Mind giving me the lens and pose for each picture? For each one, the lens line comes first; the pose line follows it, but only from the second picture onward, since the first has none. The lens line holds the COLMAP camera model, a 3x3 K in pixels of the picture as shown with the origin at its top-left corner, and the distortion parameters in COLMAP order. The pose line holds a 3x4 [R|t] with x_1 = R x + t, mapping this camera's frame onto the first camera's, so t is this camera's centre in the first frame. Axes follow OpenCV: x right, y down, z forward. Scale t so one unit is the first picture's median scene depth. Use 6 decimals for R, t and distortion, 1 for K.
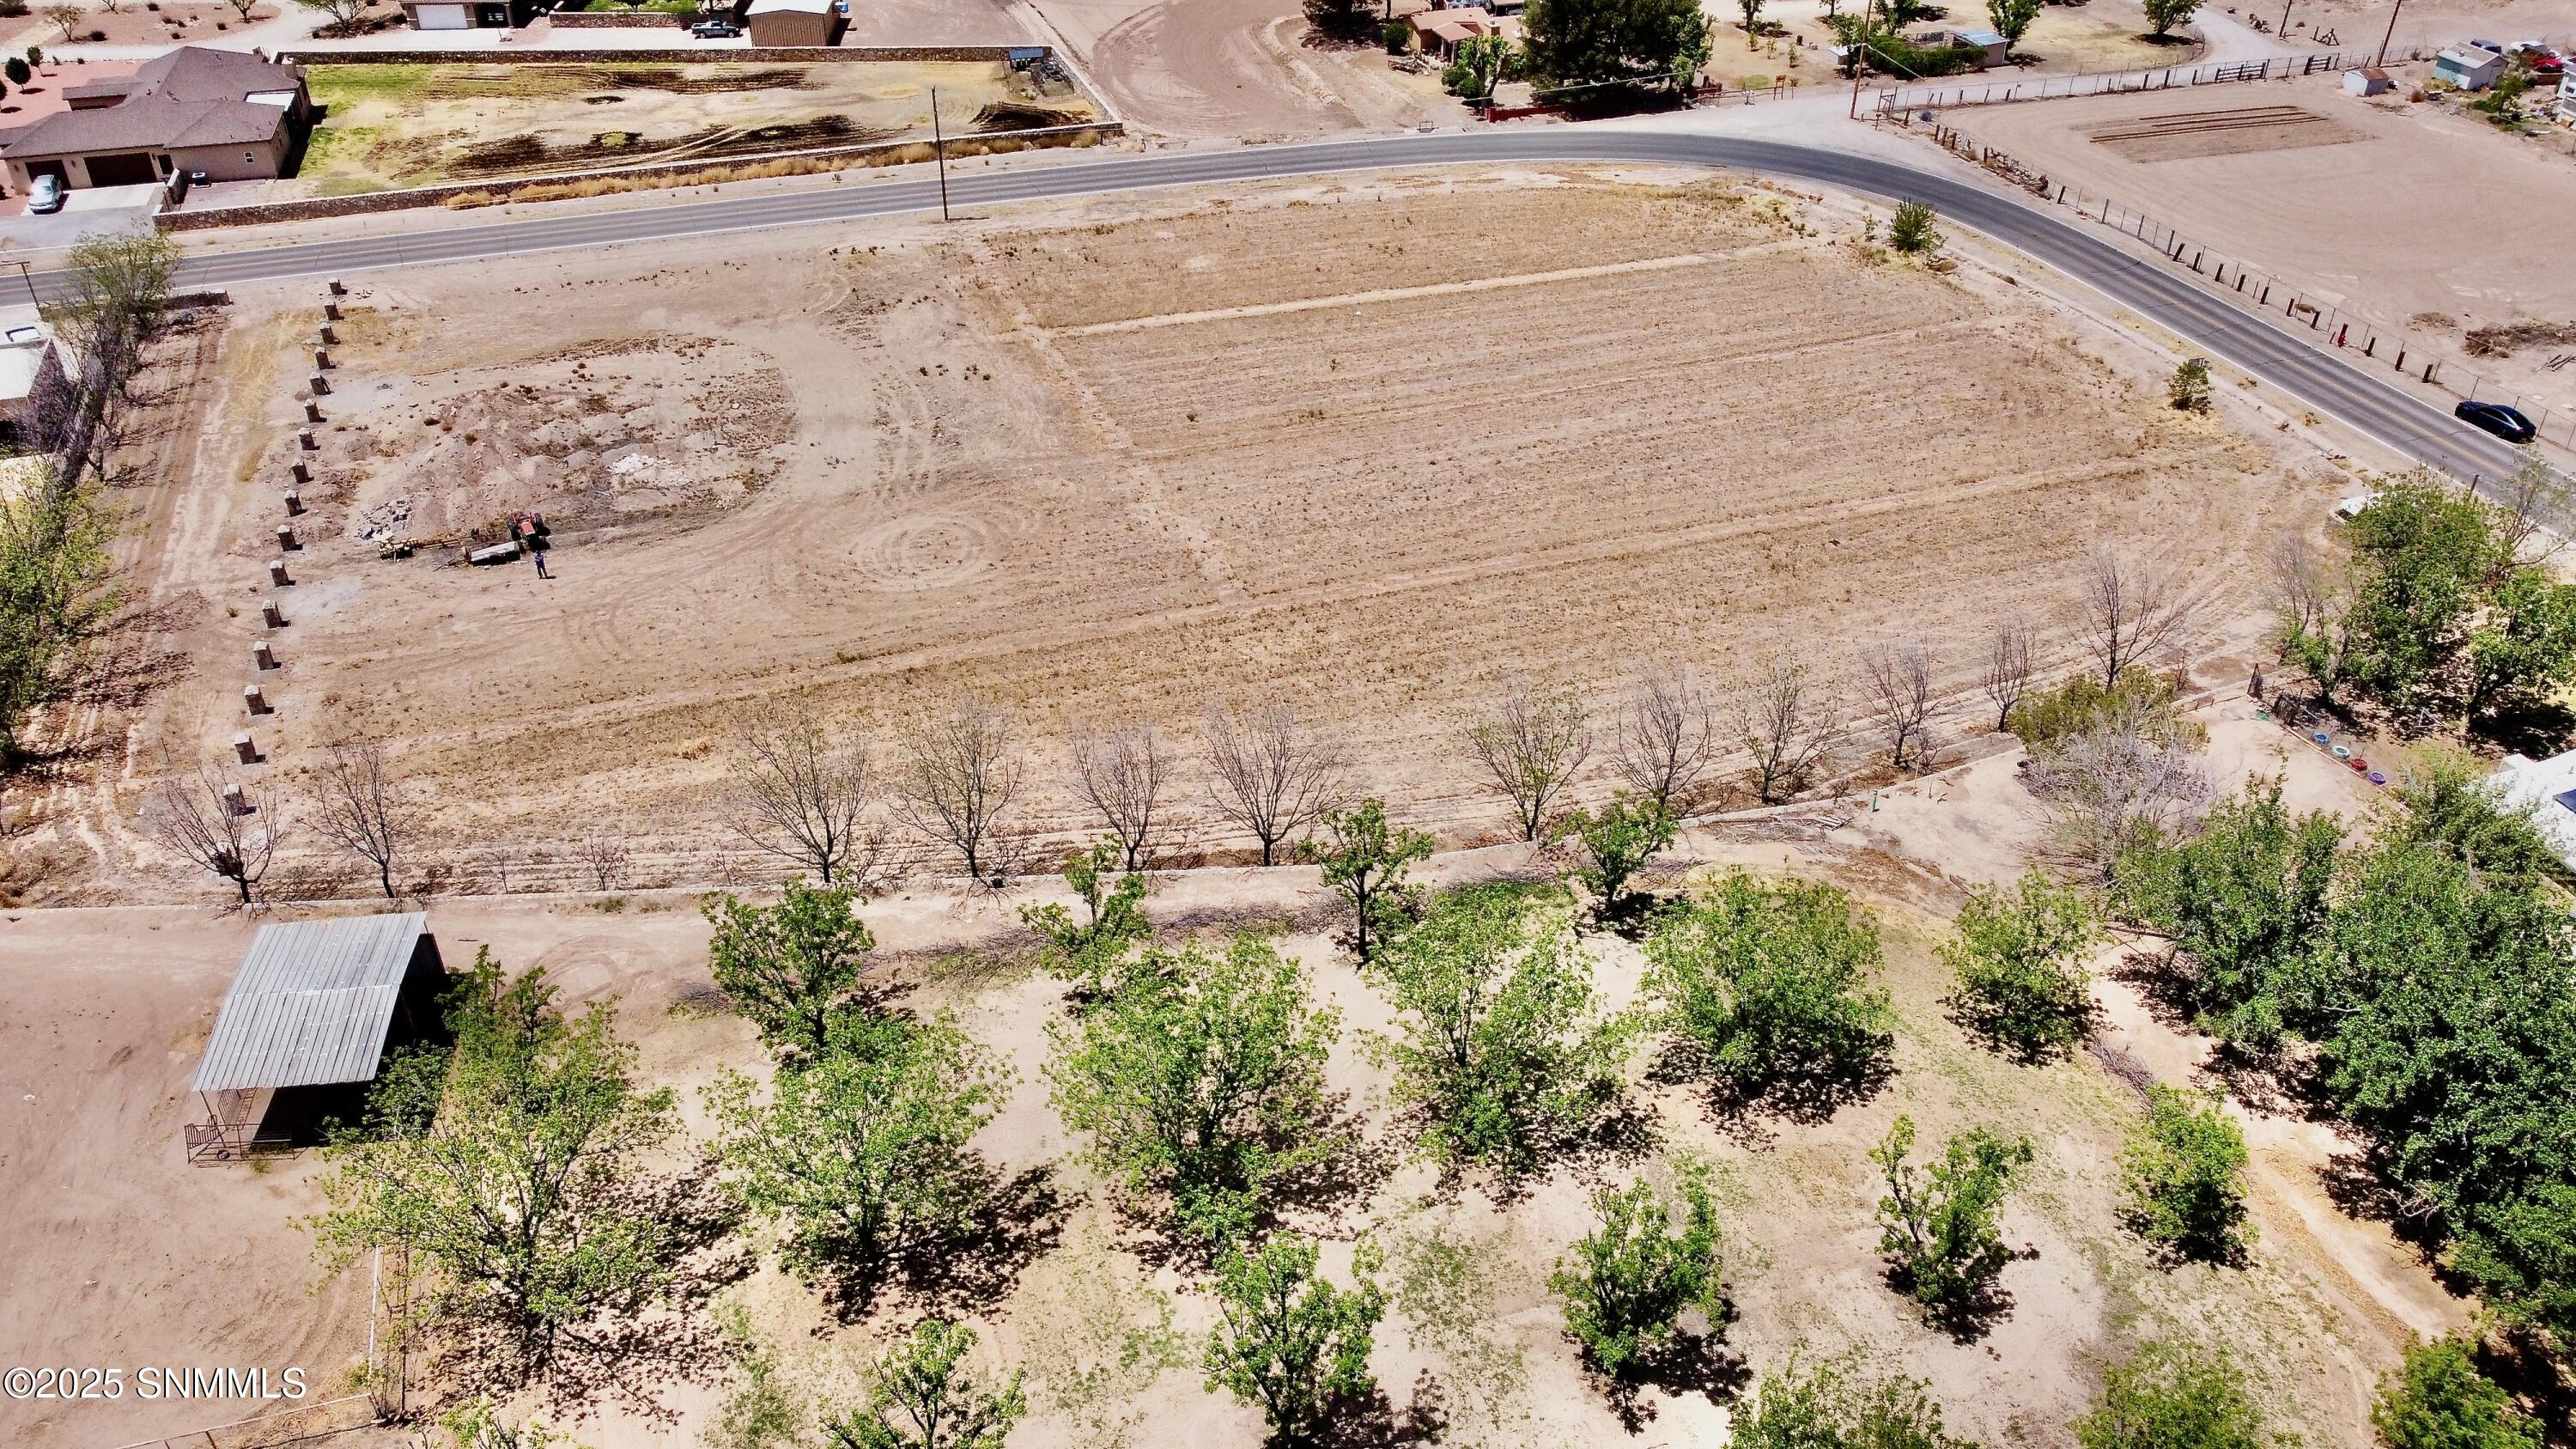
lens RADIAL K [[1949.2, 0, 1290.1], [0, 1949.2, 713.8], [0, 0, 1]] dist [0.001730, -0.008271]
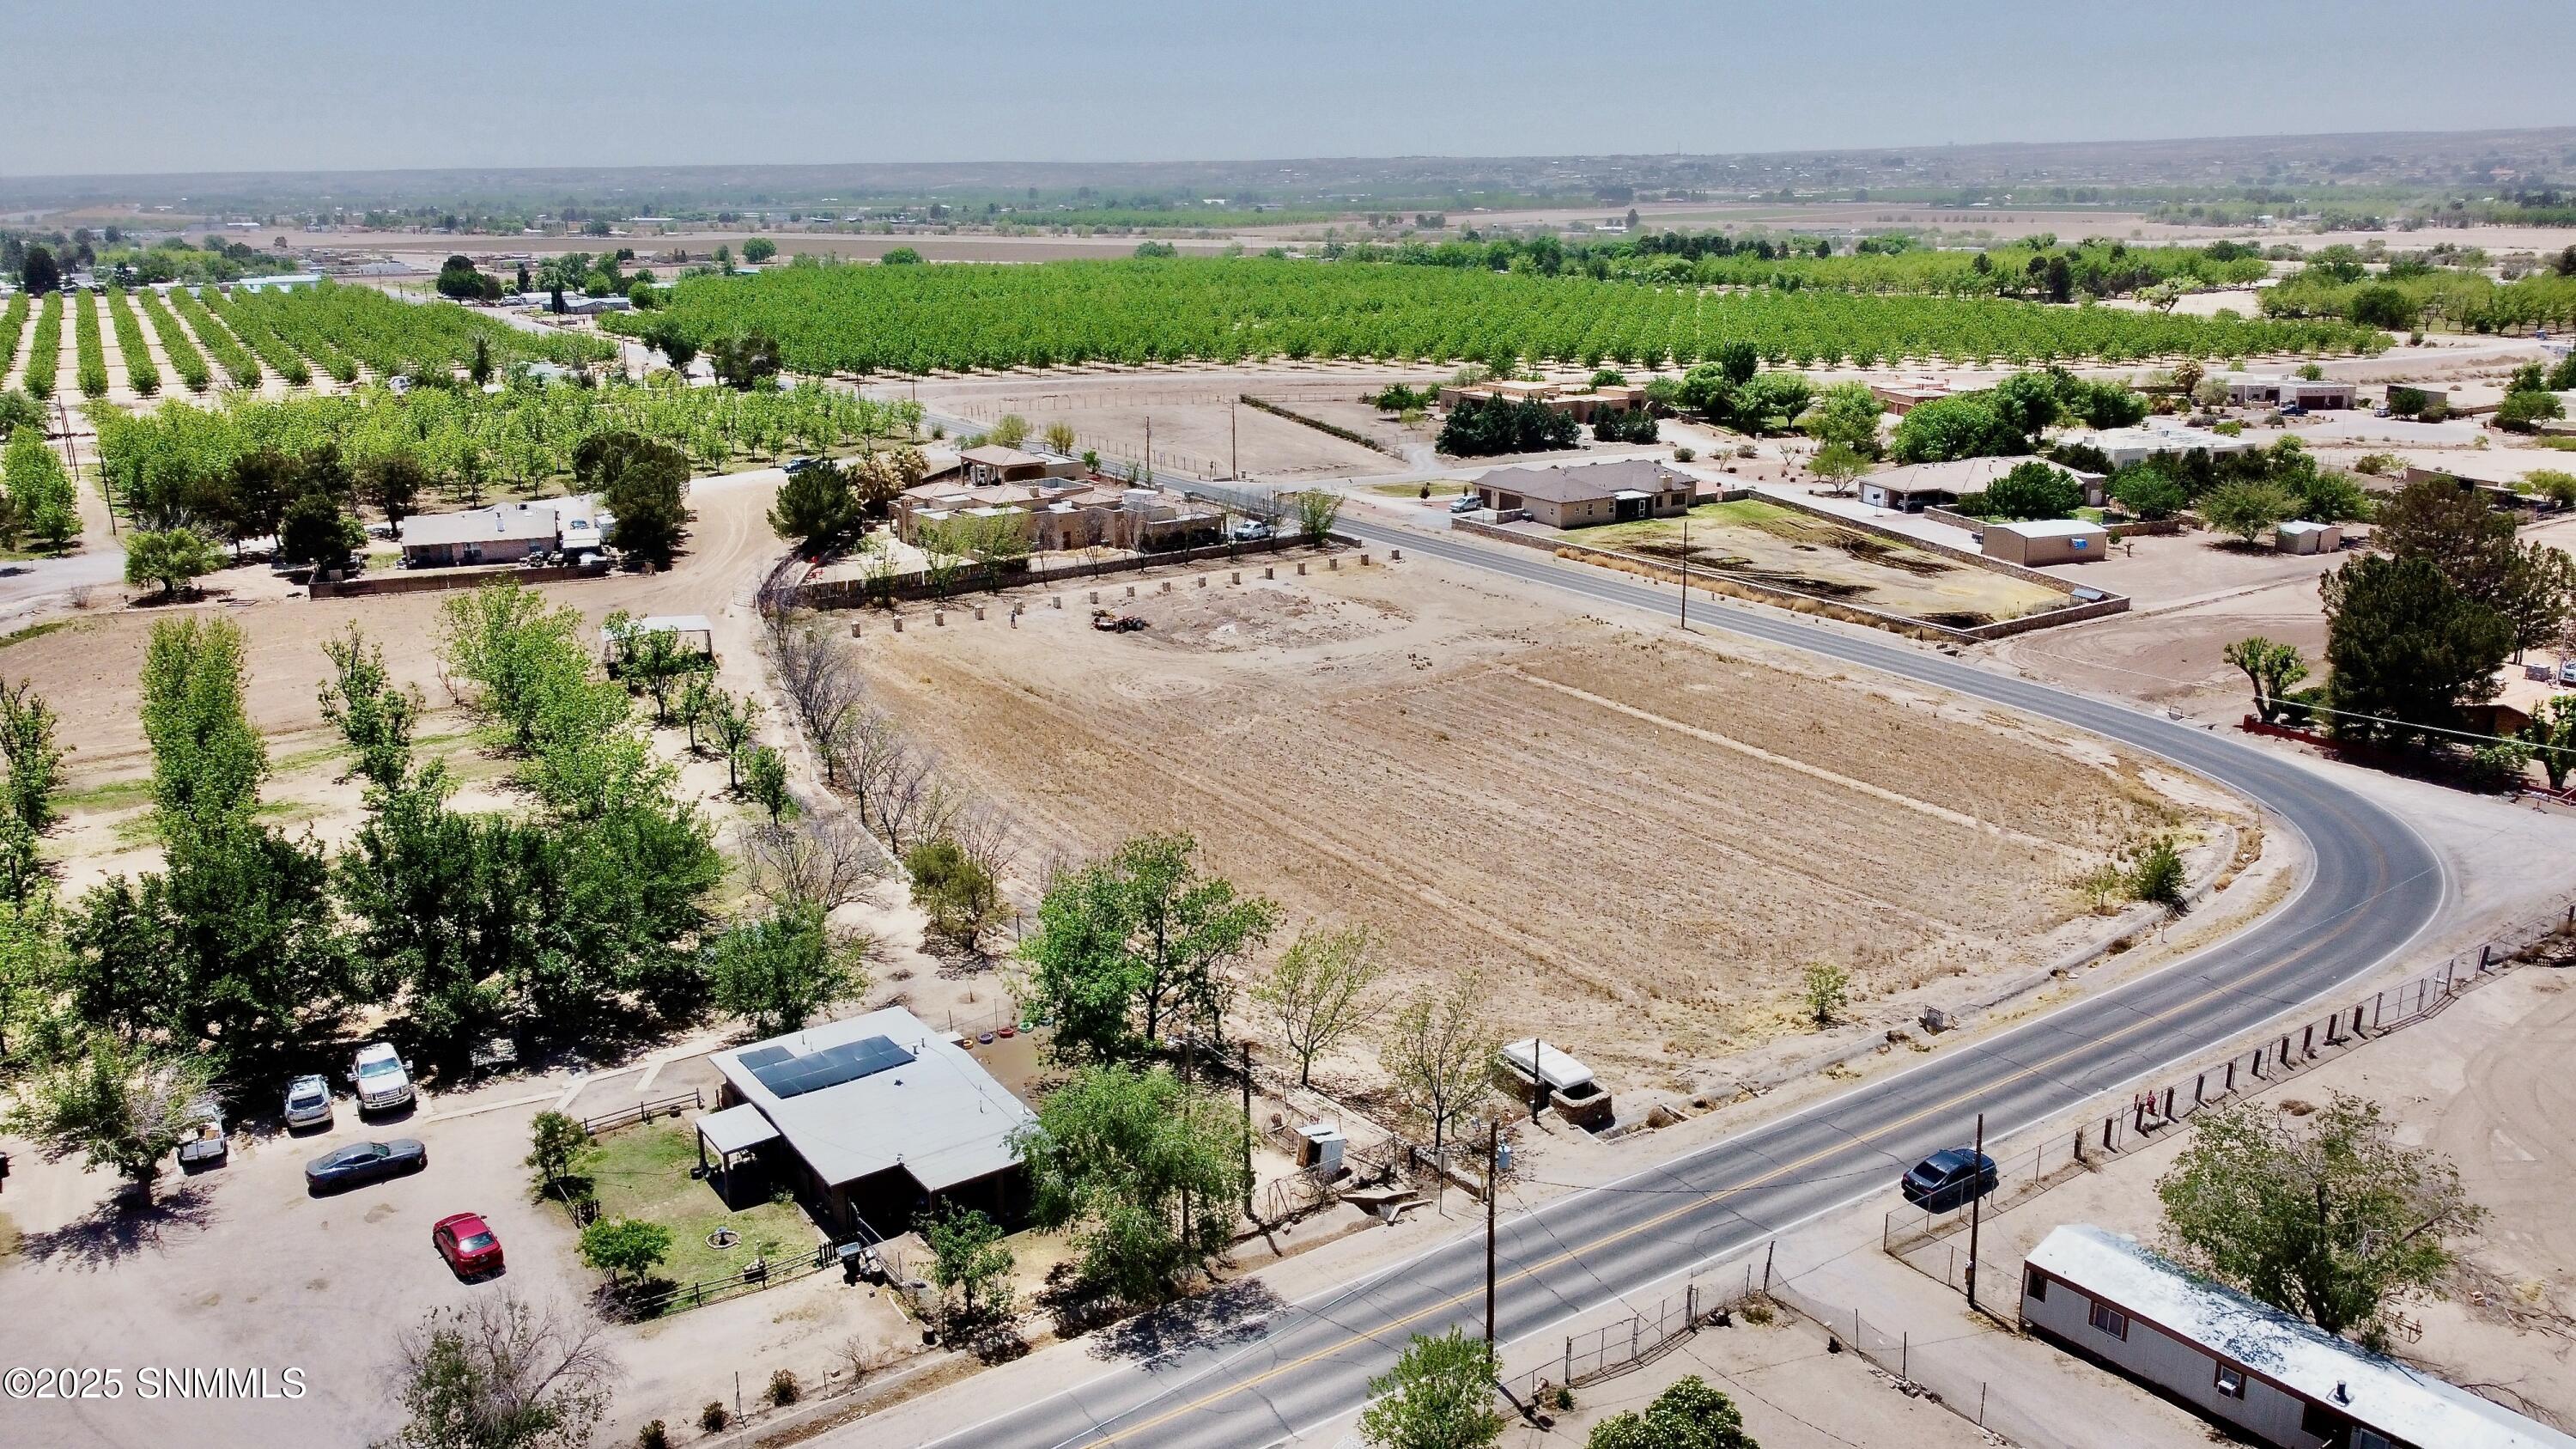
lens RADIAL K [[1935.6, 0, 1293.8], [0, 1935.6, 725.7], [0, 0, 1]] dist [0.001558, -0.006044]
pose [[0.263231, 0.259708, -0.929118, 1.118099], [-0.531575, 0.842739, 0.084961, -0.213280], [0.805069, 0.471532, 0.359890, 0.478497]]
